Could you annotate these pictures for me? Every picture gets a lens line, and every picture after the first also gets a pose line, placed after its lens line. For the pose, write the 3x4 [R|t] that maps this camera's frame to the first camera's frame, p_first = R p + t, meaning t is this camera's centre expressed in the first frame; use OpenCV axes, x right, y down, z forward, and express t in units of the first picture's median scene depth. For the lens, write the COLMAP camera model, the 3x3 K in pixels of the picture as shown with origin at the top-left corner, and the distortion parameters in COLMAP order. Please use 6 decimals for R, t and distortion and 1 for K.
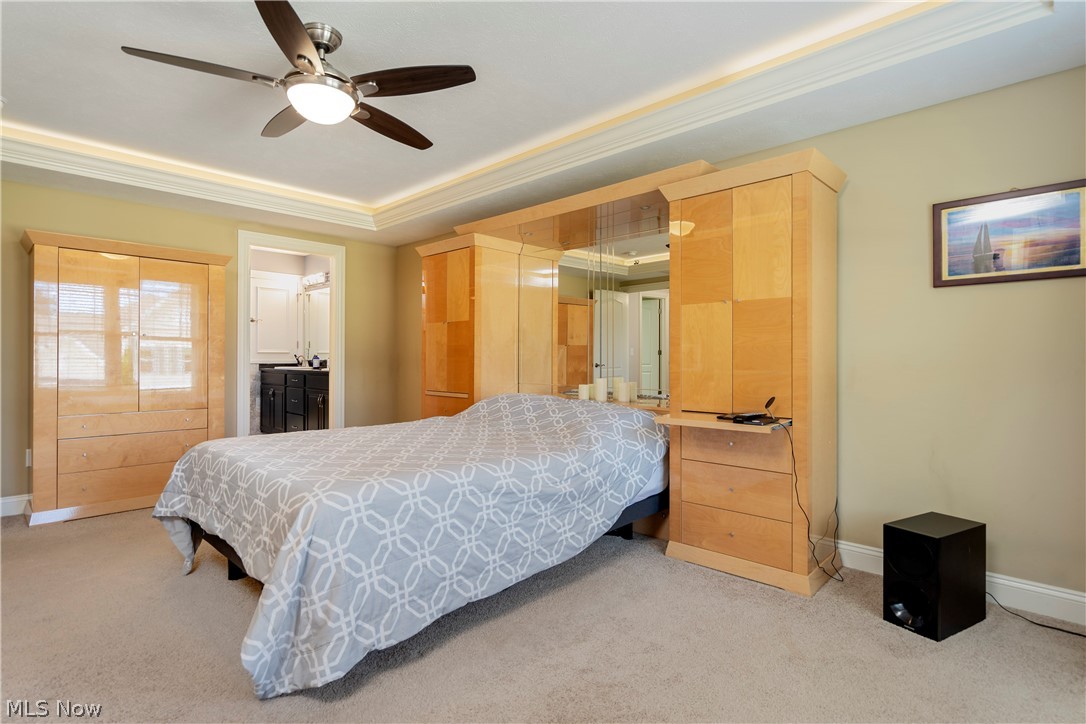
lens RADIAL K [[535.2, 0, 543.0], [0, 535.2, 362.0], [0, 0, 1]] dist [0.000170, 0.000003]
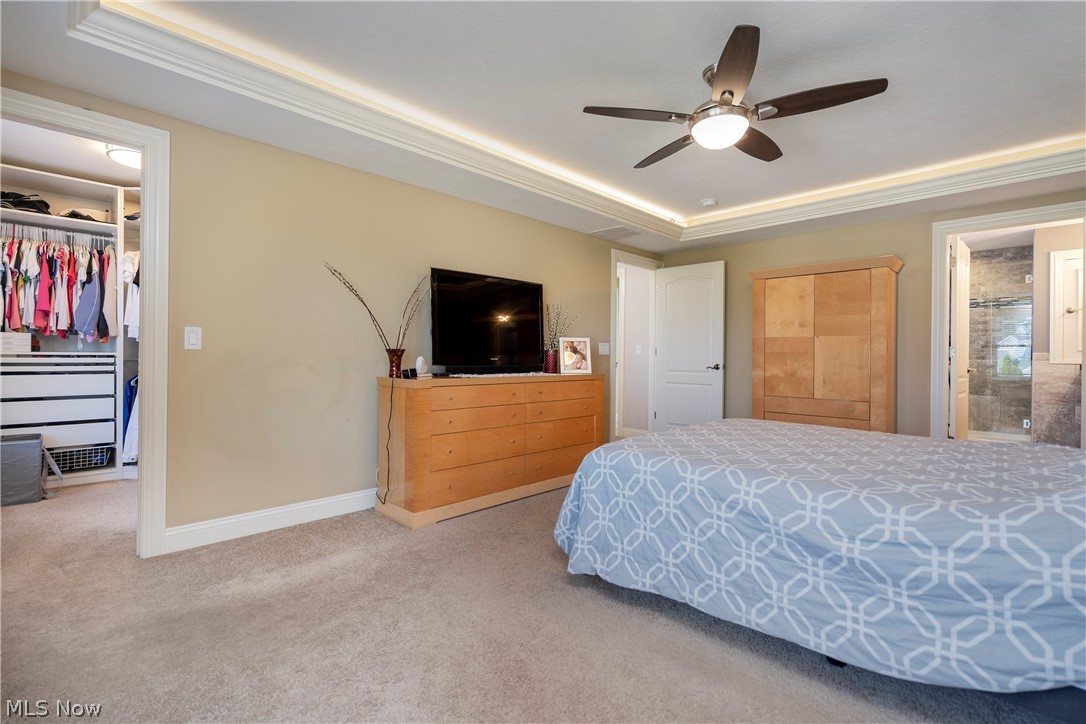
lens RADIAL K [[487.9, 0, 545.3], [0, 487.9, 355.1], [0, 0, 1]] dist [-0.000616, -0.000170]
pose [[-0.018879, -0.008467, -0.999786, 0.680746], [-0.009522, 0.999920, -0.008288, 0.009436], [0.999776, 0.009363, -0.018958, 0.684844]]
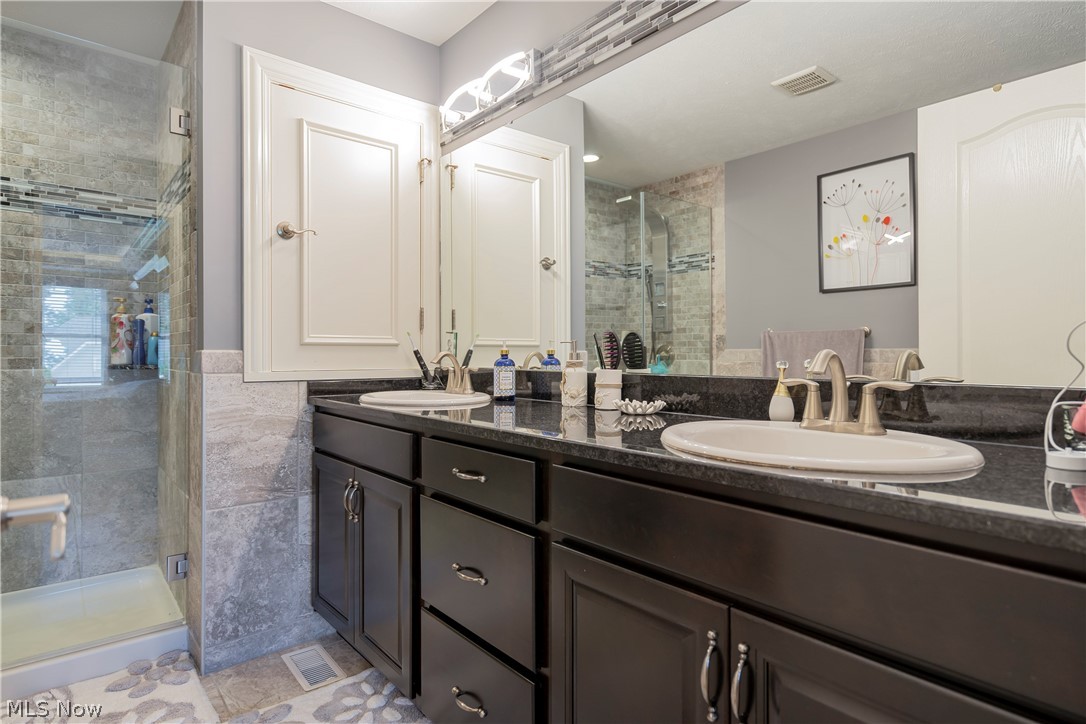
lens RADIAL K [[584.9, 0, 543.0], [0, 584.9, 362.0], [0, 0, 1]] dist [0.002446, 0.000522]
pose [[0.994245, -0.003858, -0.107062, -1.174193], [0.004589, 0.999968, 0.006577, -0.029793], [0.107034, -0.007030, 0.994231, 2.220719]]
